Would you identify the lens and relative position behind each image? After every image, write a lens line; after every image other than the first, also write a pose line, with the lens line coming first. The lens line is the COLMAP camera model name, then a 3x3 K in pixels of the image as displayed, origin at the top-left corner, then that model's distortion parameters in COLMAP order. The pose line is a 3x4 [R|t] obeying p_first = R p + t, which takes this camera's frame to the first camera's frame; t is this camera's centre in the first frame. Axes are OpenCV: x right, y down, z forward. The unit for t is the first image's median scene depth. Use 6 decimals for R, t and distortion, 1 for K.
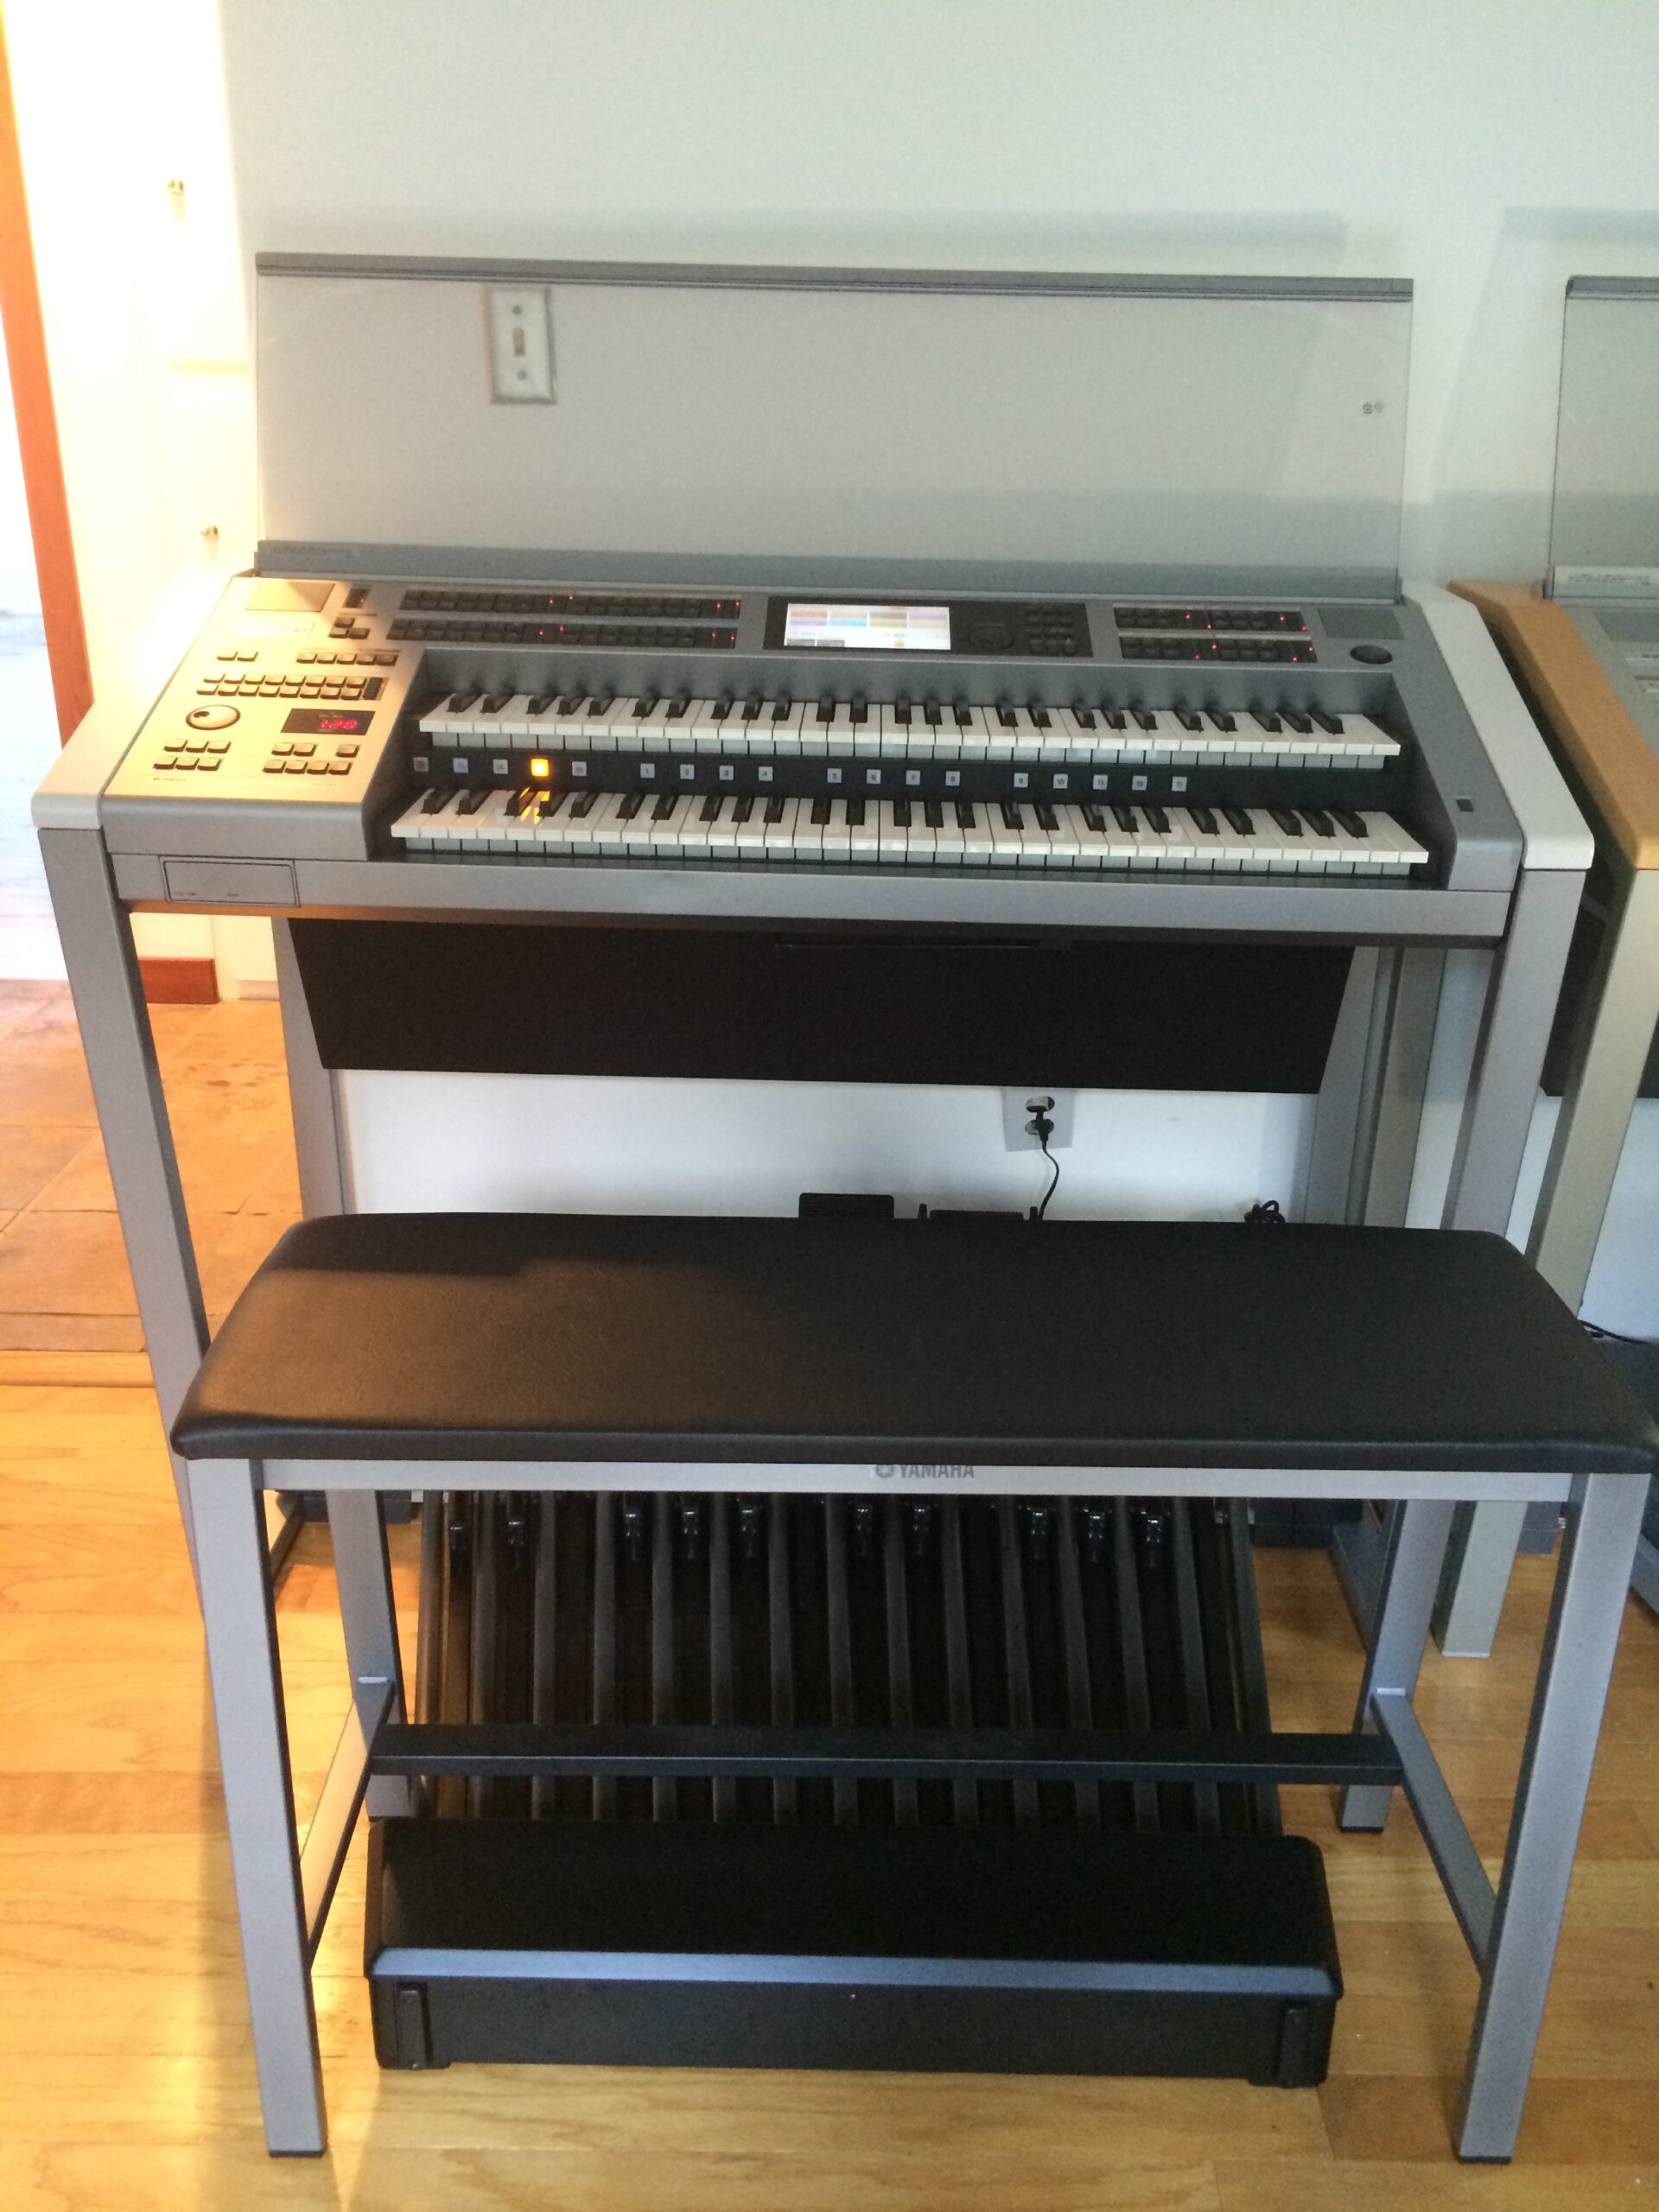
lens RADIAL K [[1972.8, 0, 866.0], [0, 1972.8, 1110.3], [0, 0, 1]] dist [0.094108, -0.153968]
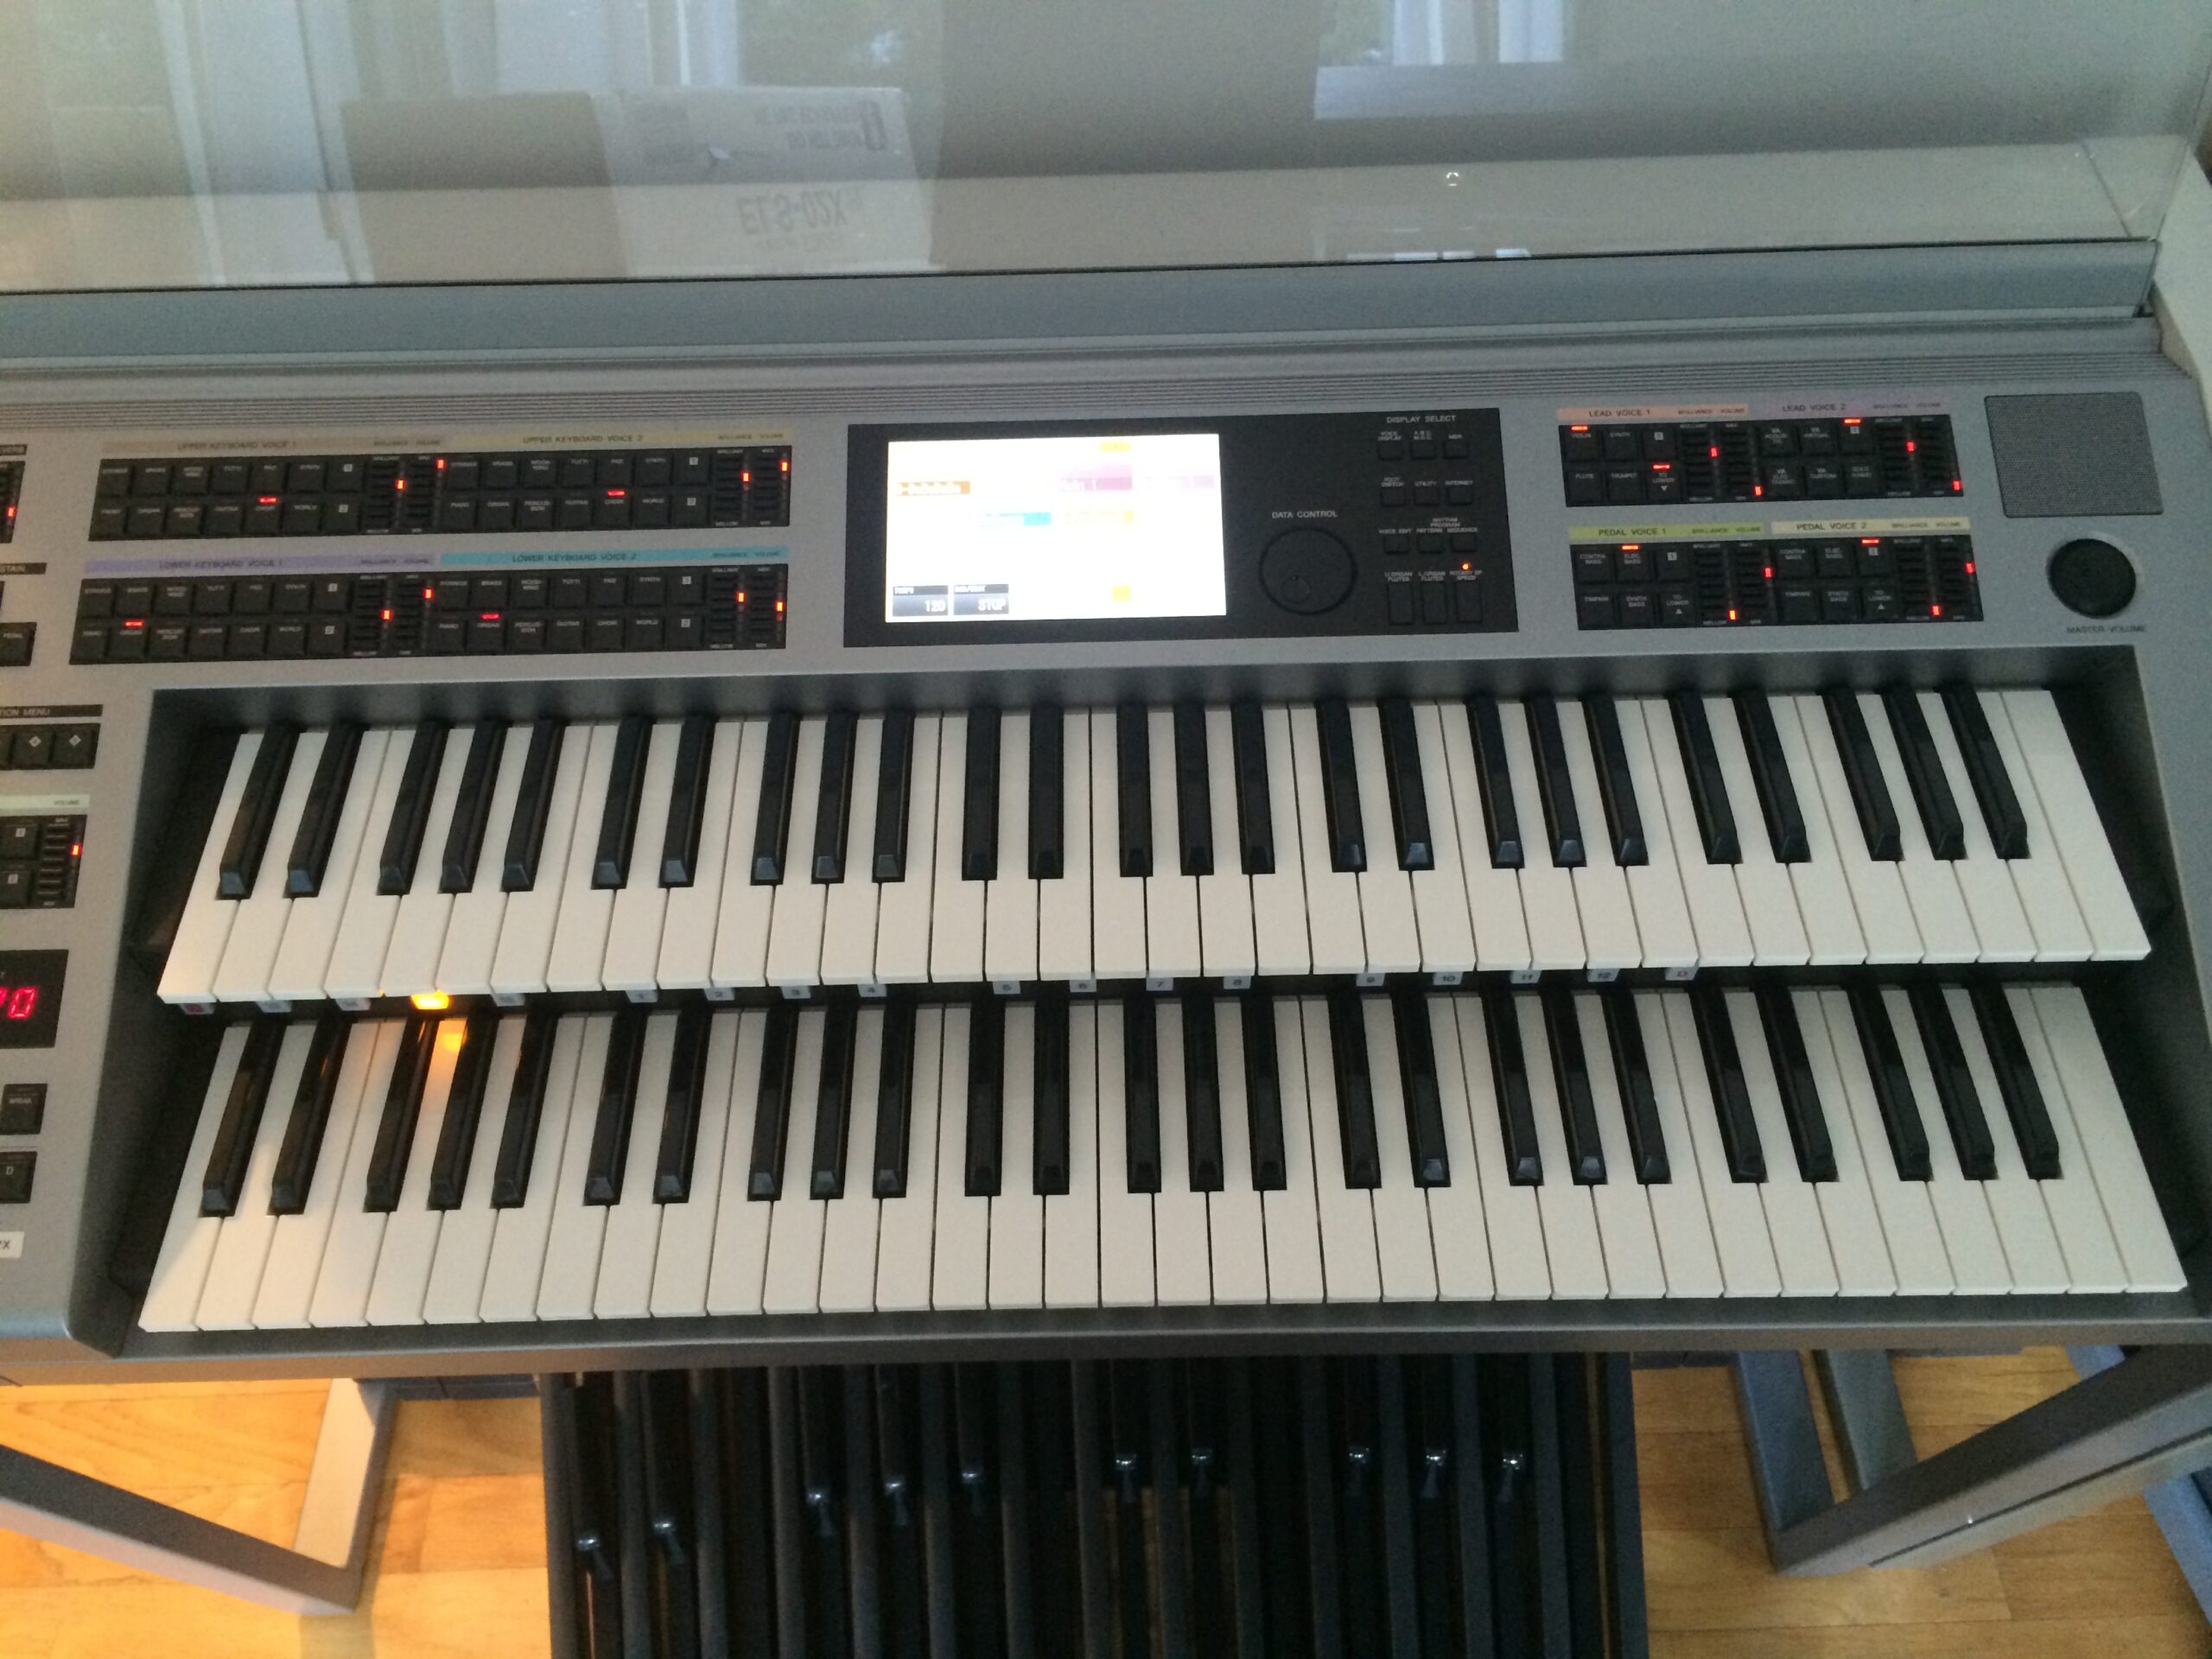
lens RADIAL K [[1972.8, 0, 1113.8], [0, 1972.8, 815.3], [0, 0, 1]] dist [0.094108, -0.153968]
pose [[0.998882, -0.042393, -0.020939, 0.022802], [0.046982, 0.840137, 0.540335, -0.450148], [-0.005315, -0.540715, 0.841189, 0.554863]]
